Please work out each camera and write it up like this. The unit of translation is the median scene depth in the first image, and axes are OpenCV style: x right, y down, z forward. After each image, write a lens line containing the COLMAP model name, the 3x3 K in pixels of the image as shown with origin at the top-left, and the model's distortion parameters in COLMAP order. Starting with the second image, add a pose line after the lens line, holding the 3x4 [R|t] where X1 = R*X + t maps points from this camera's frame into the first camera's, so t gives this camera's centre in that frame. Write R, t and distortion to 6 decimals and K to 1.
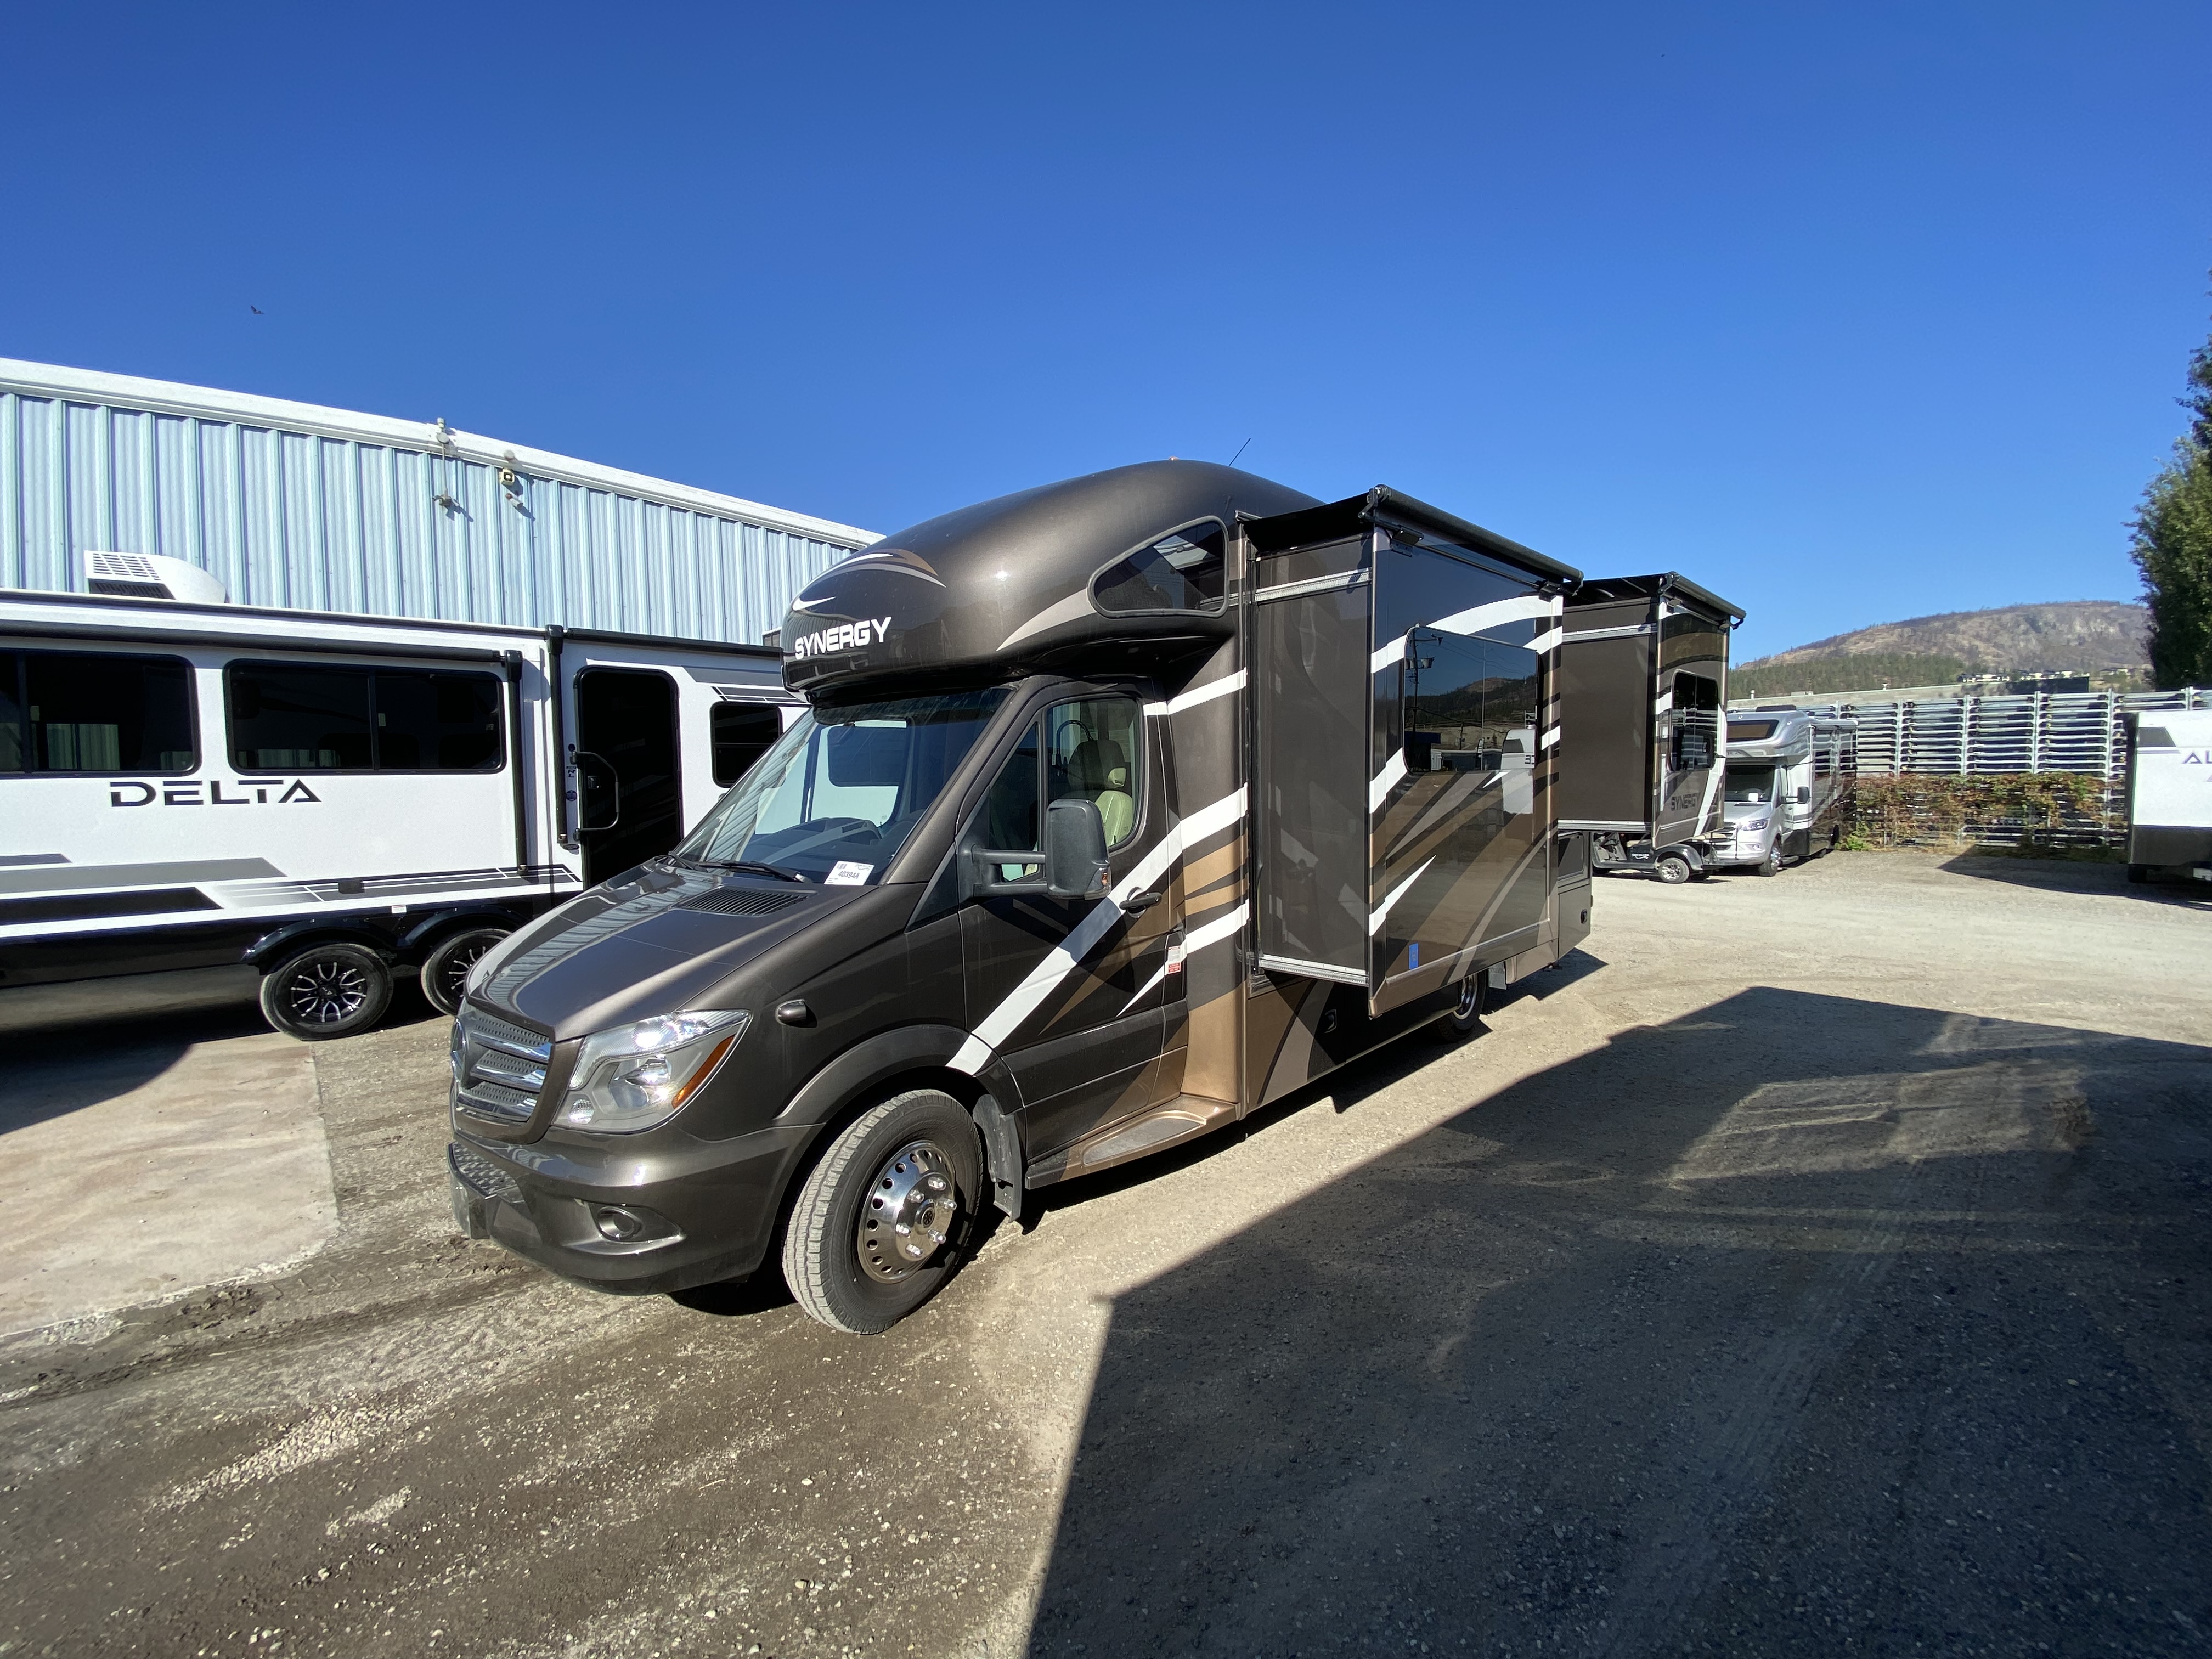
lens RADIAL K [[893.5, 0, 1099.3], [0, 893.5, 819.7], [0, 0, 1]] dist [0.010407, -0.015005]
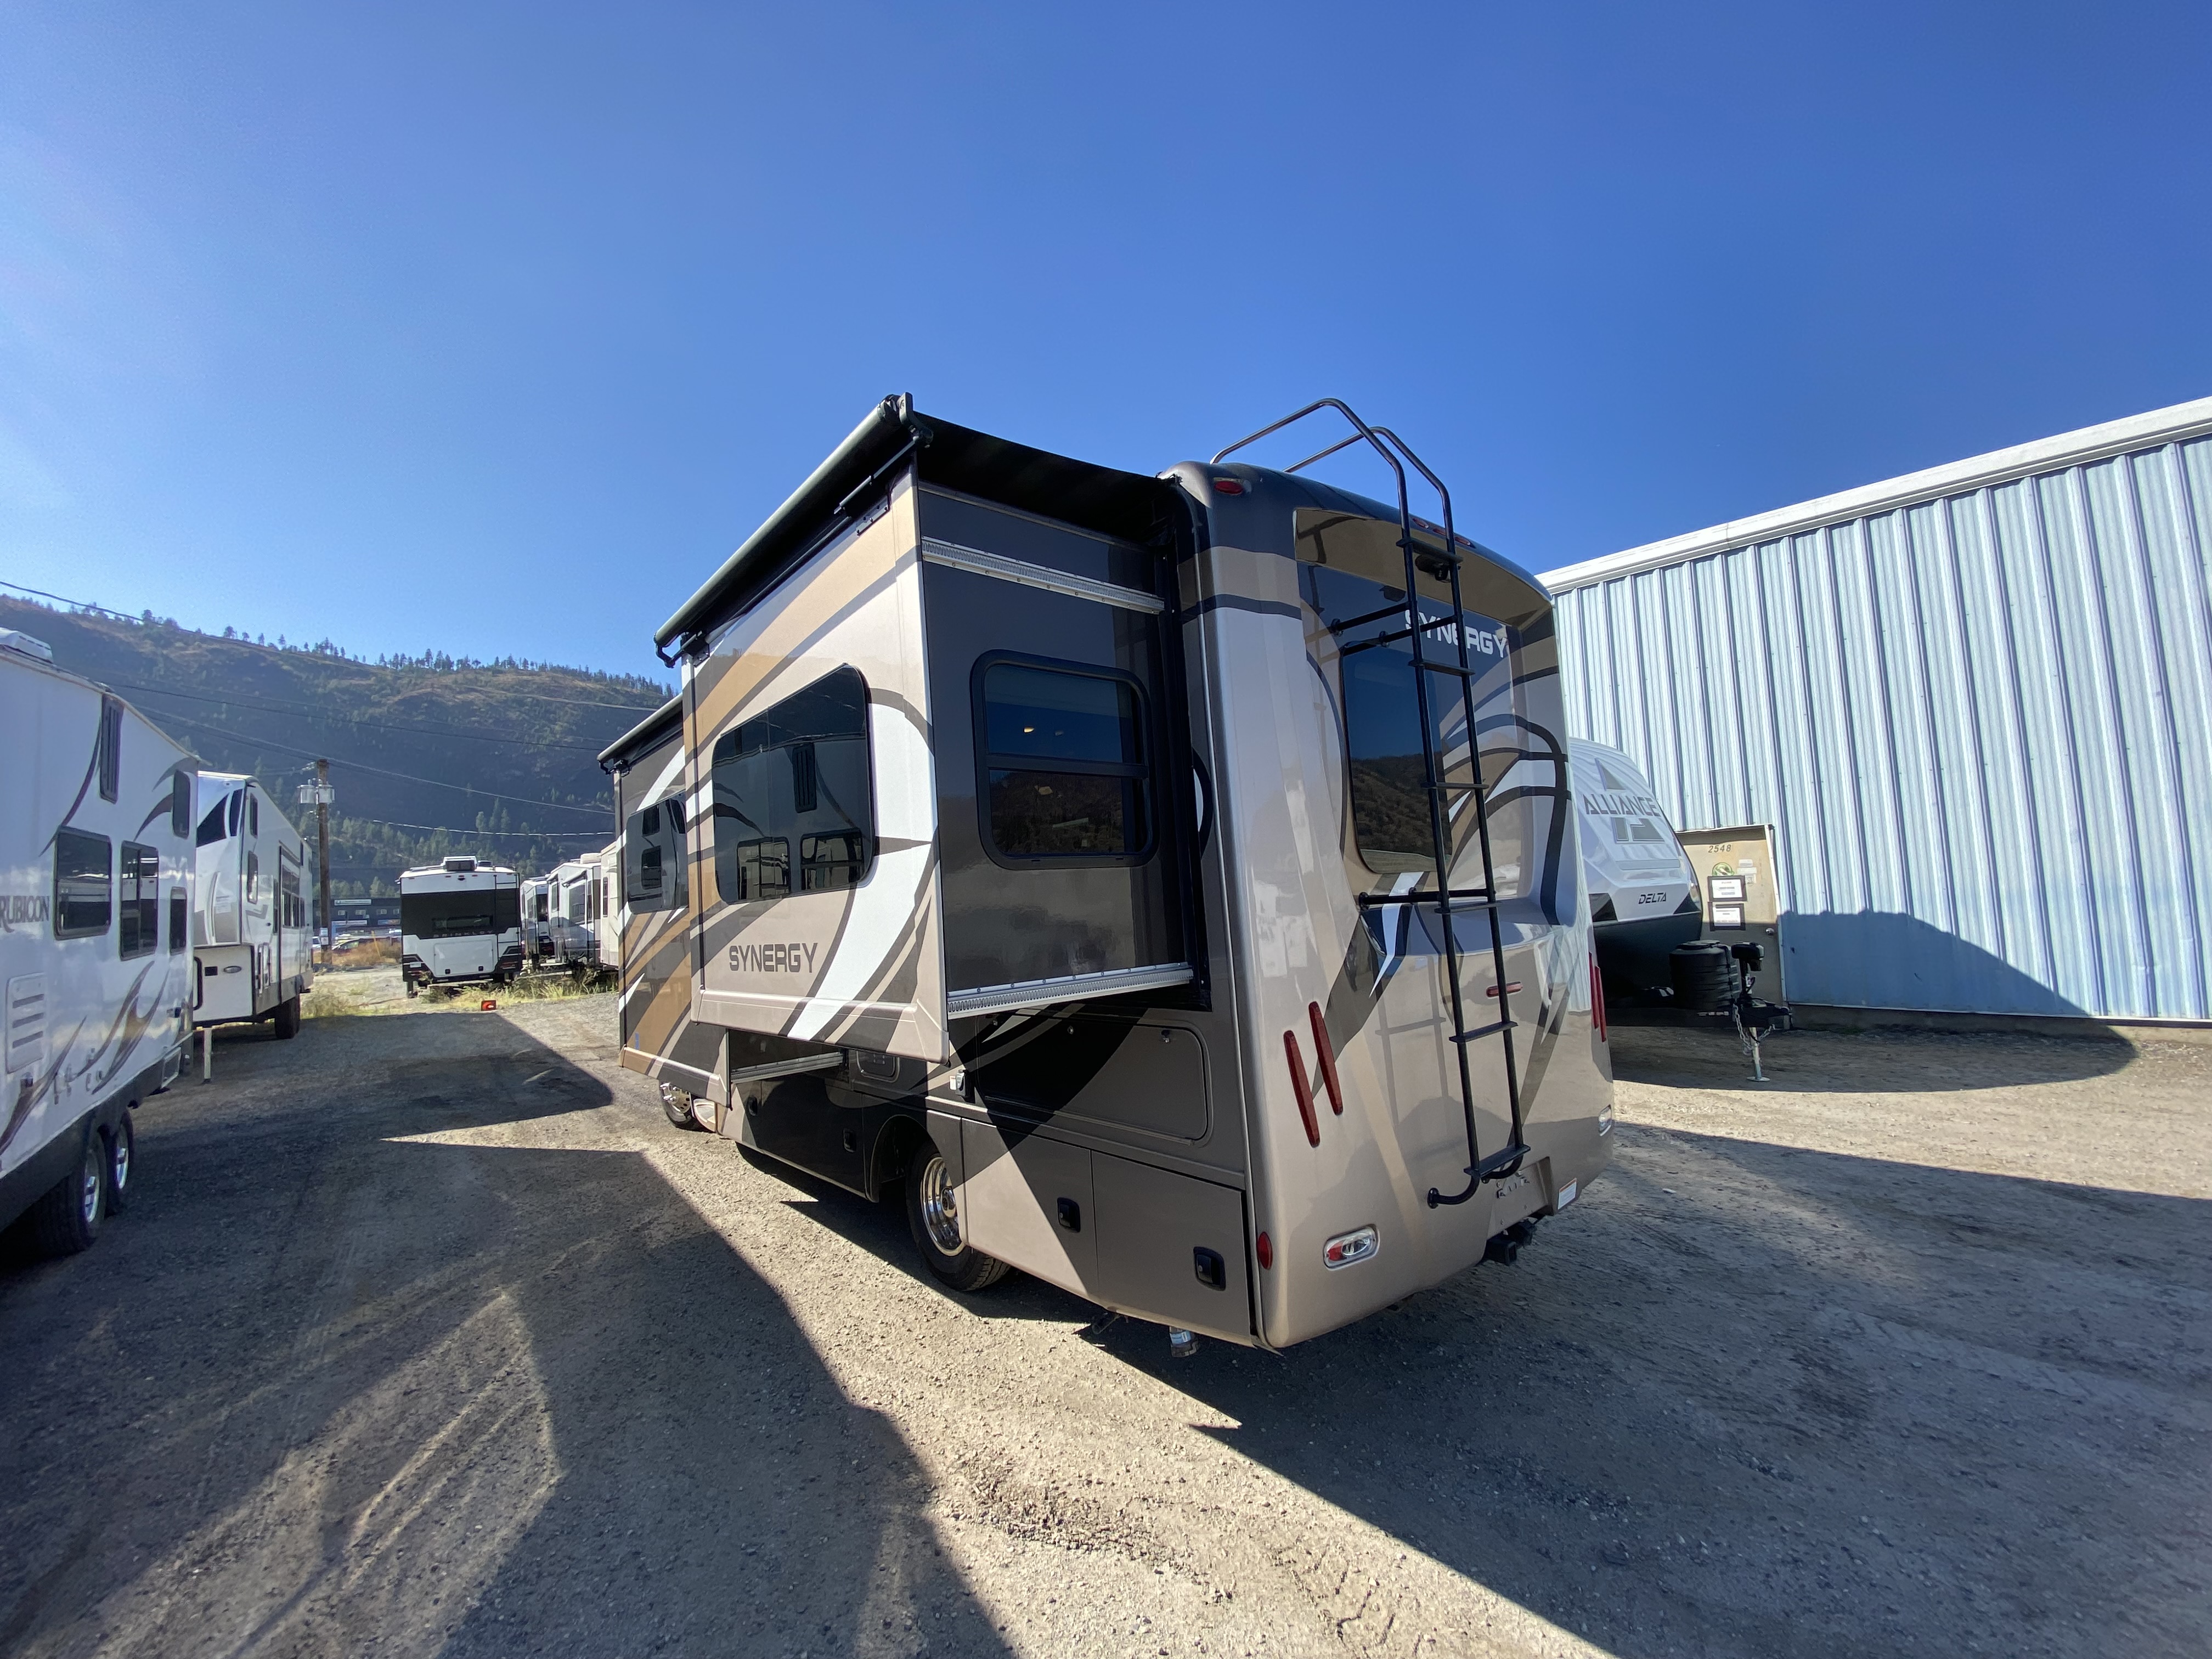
lens RADIAL K [[893.5, 0, 1104.5], [0, 893.5, 841.0], [0, 0, 1]] dist [0.010407, -0.015005]
pose [[-0.079698, -0.052631, -0.995429, 1.478821], [-0.001391, 0.998610, -0.052688, -0.078777], [0.996818, -0.002814, -0.079660, 1.586168]]
